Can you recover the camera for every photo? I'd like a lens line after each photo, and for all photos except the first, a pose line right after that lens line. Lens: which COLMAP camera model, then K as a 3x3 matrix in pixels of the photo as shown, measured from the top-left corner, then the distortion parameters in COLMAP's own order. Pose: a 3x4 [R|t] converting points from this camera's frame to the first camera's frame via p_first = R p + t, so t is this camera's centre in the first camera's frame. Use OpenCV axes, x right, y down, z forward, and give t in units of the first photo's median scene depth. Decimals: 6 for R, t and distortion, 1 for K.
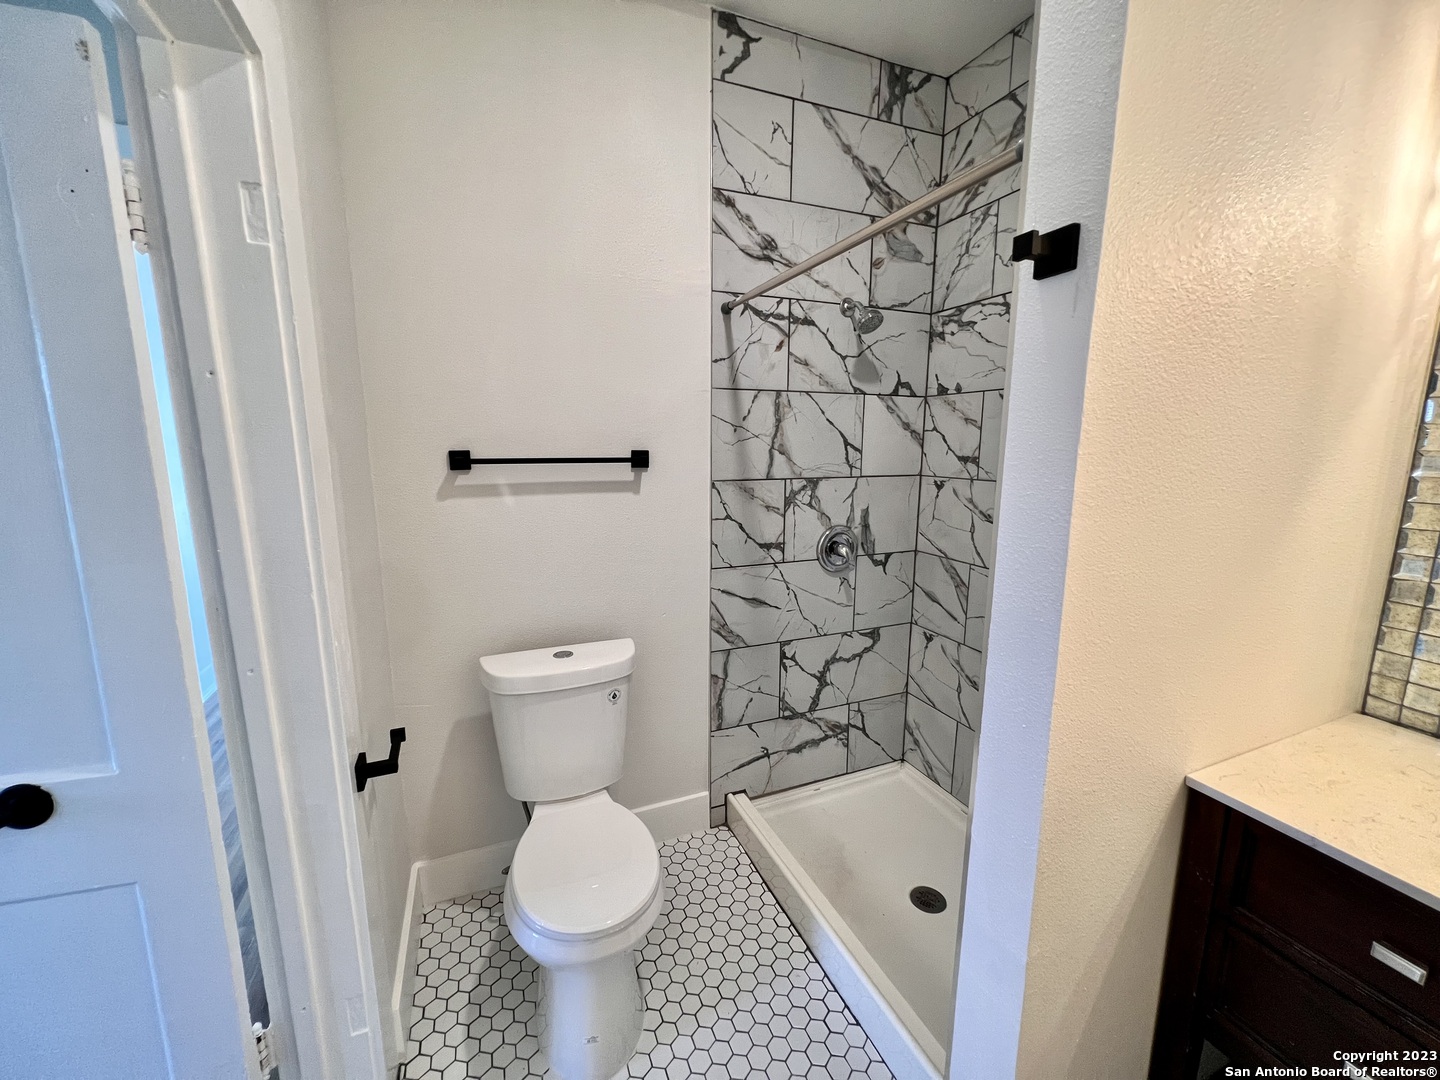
lens RADIAL K [[576.6, 0, 714.1], [0, 576.6, 535.4], [0, 0, 1]] dist [-0.001119, 0.000537]
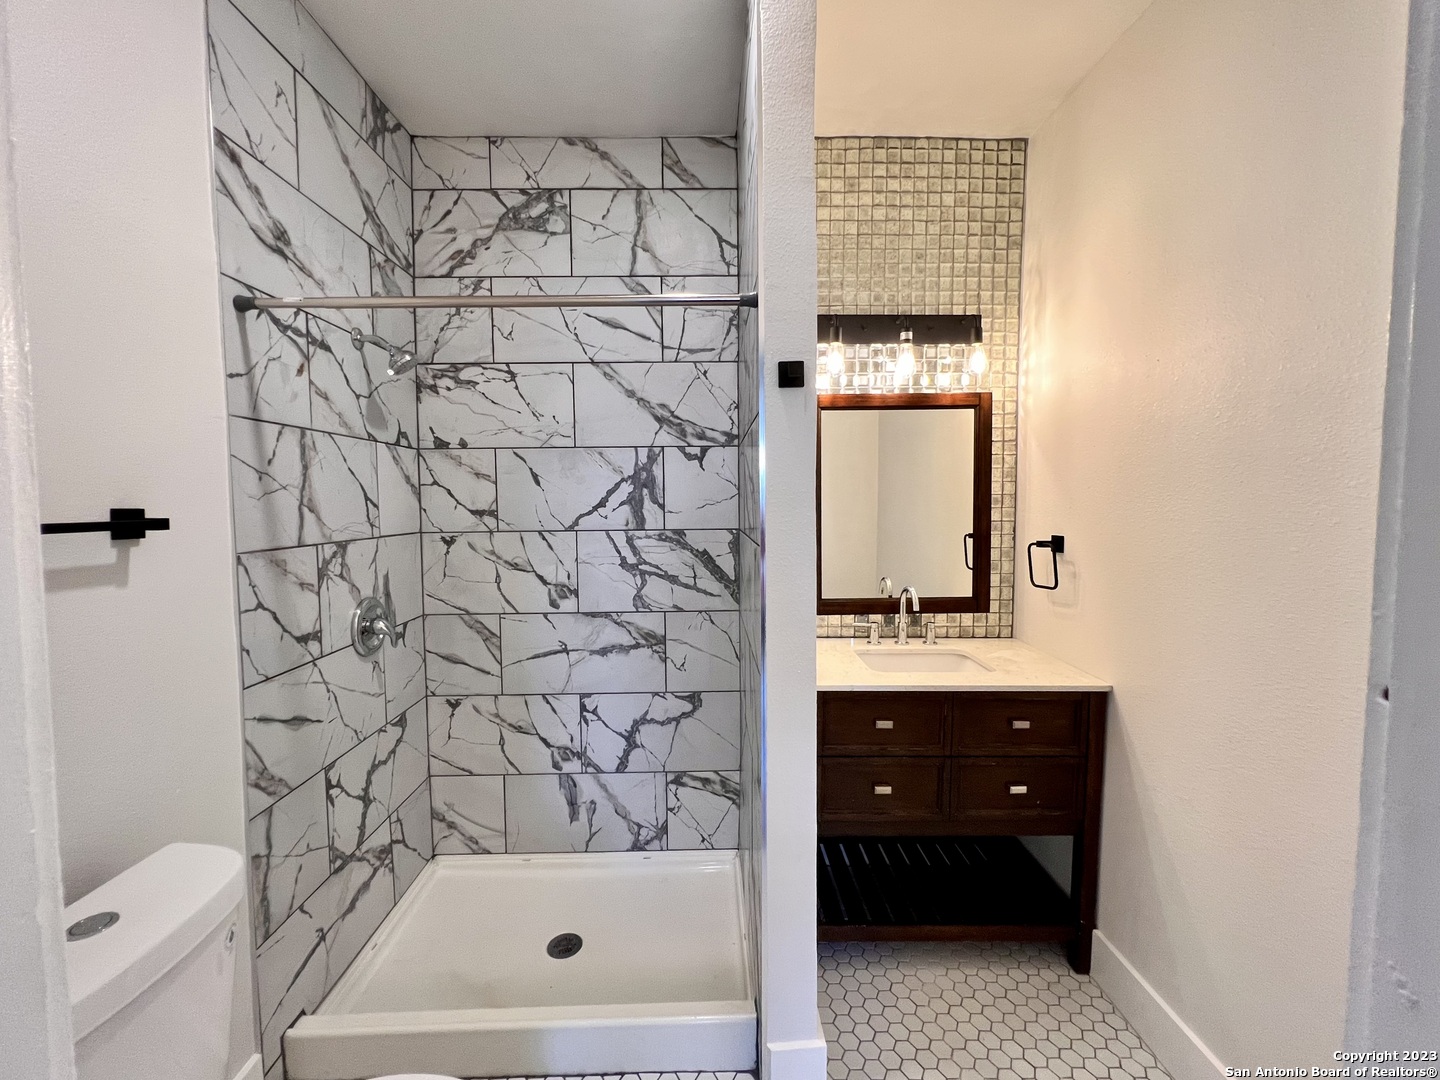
lens RADIAL K [[613.6, 0, 718.4], [0, 613.6, 534.3], [0, 0, 1]] dist [0.000603, 0.000162]
pose [[0.367379, -0.058583, 0.928225, -0.423215], [0.163150, 0.986599, -0.002305, -0.024076], [-0.915650, 0.152286, 0.372013, 0.221893]]
